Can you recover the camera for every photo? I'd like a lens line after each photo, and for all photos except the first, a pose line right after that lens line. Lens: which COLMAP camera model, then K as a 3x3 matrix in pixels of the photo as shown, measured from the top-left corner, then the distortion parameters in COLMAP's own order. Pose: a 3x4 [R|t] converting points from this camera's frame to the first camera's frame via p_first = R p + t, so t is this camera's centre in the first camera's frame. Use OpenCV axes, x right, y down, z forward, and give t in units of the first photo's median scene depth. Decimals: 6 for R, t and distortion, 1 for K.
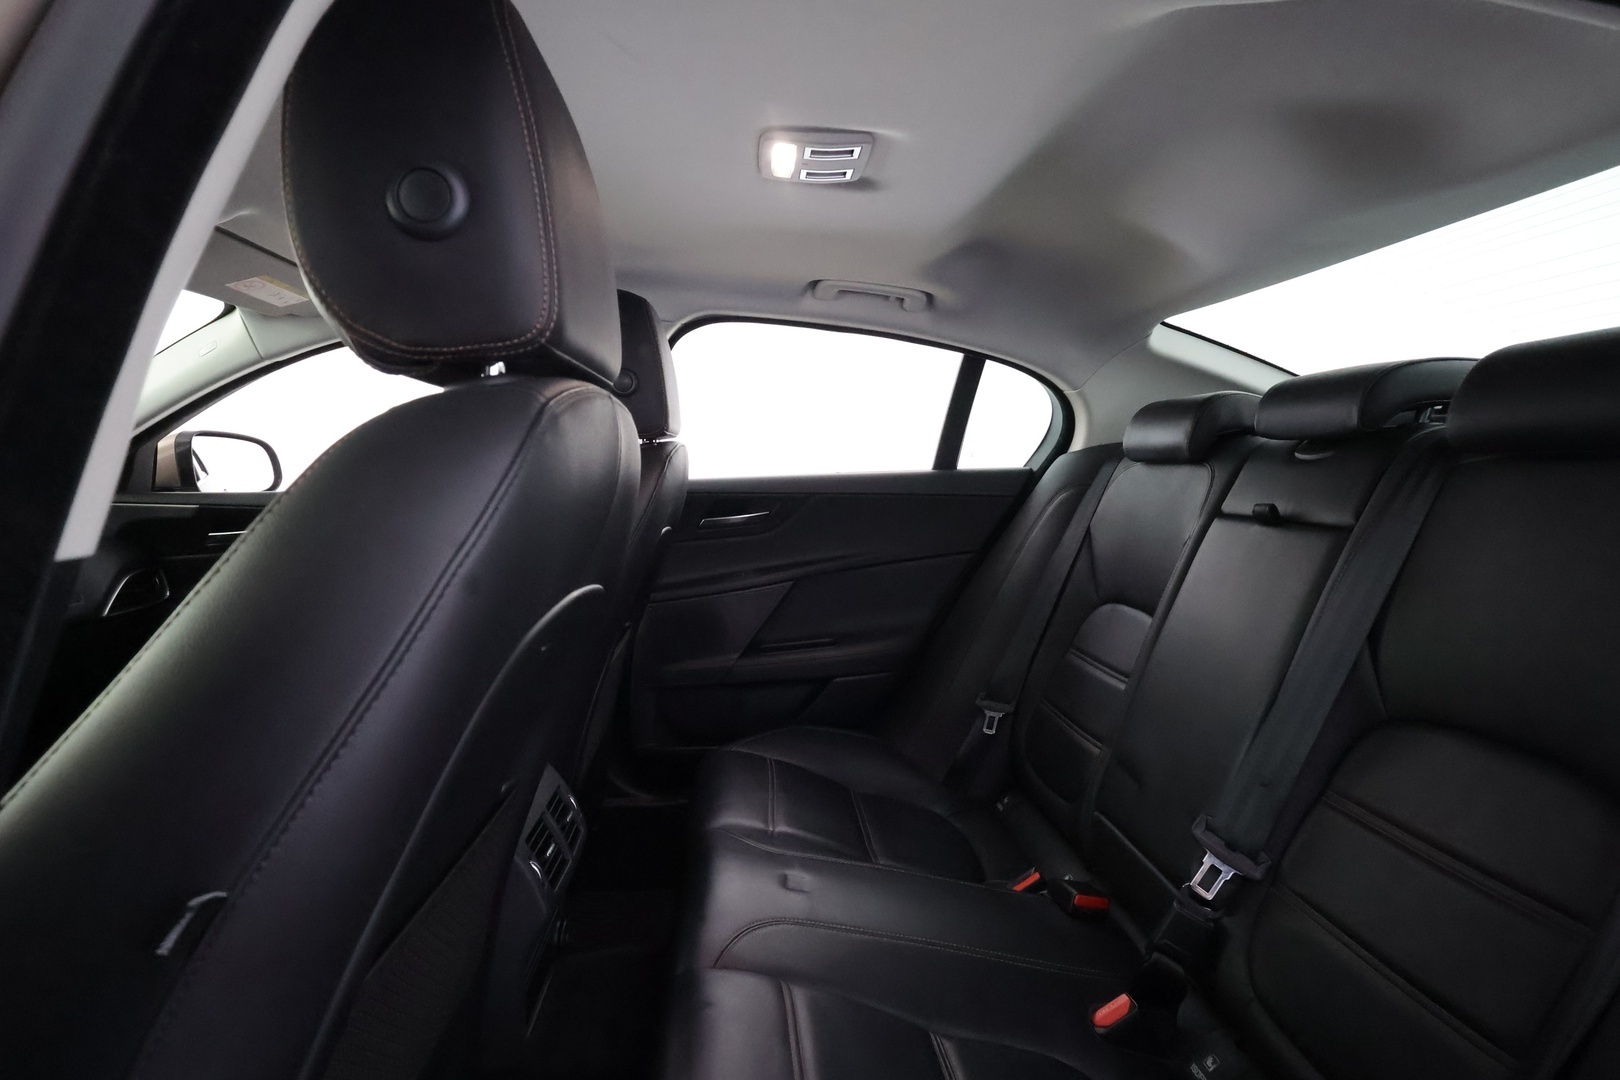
lens RADIAL K [[896.7, 0, 866.3], [0, 896.7, 536.6], [0, 0, 1]] dist [0.003034, 0.007453]
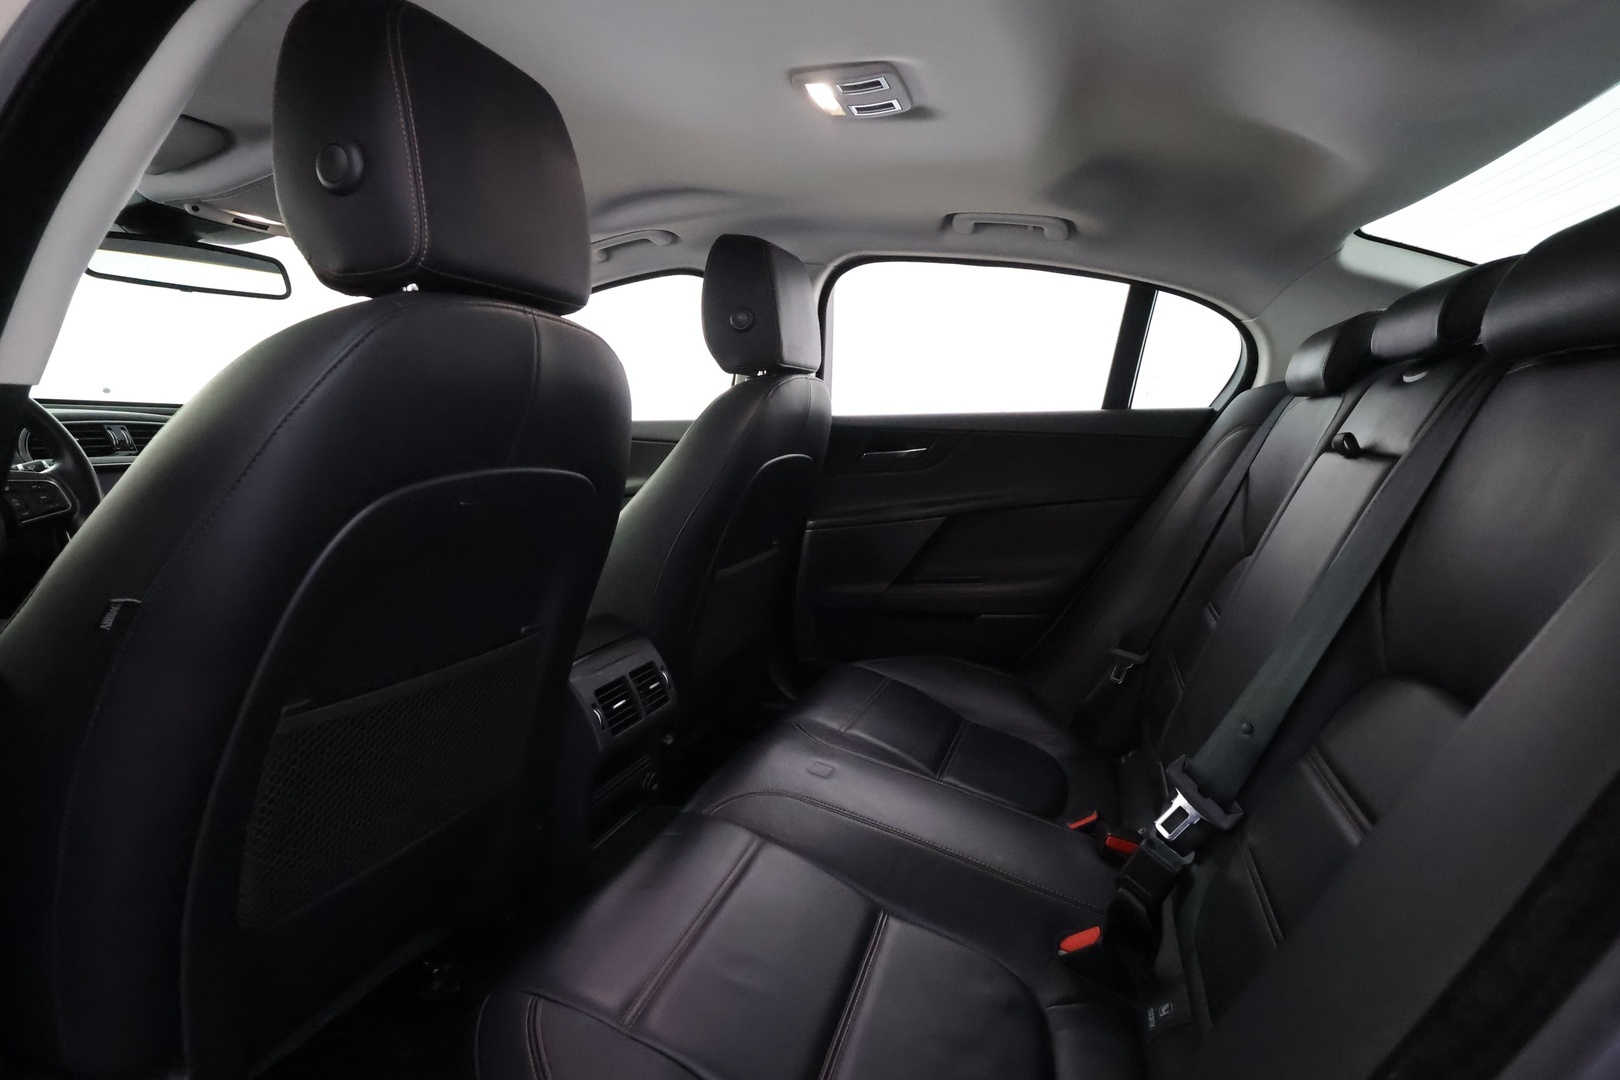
lens RADIAL K [[896.7, 0, 802.7], [0, 896.7, 532.5], [0, 0, 1]] dist [0.003034, 0.007453]
pose [[0.918558, 0.060998, -0.390551, 0.203863], [-0.044025, 0.997662, 0.052274, 0.025550], [0.392826, -0.030823, 0.919096, -0.007220]]
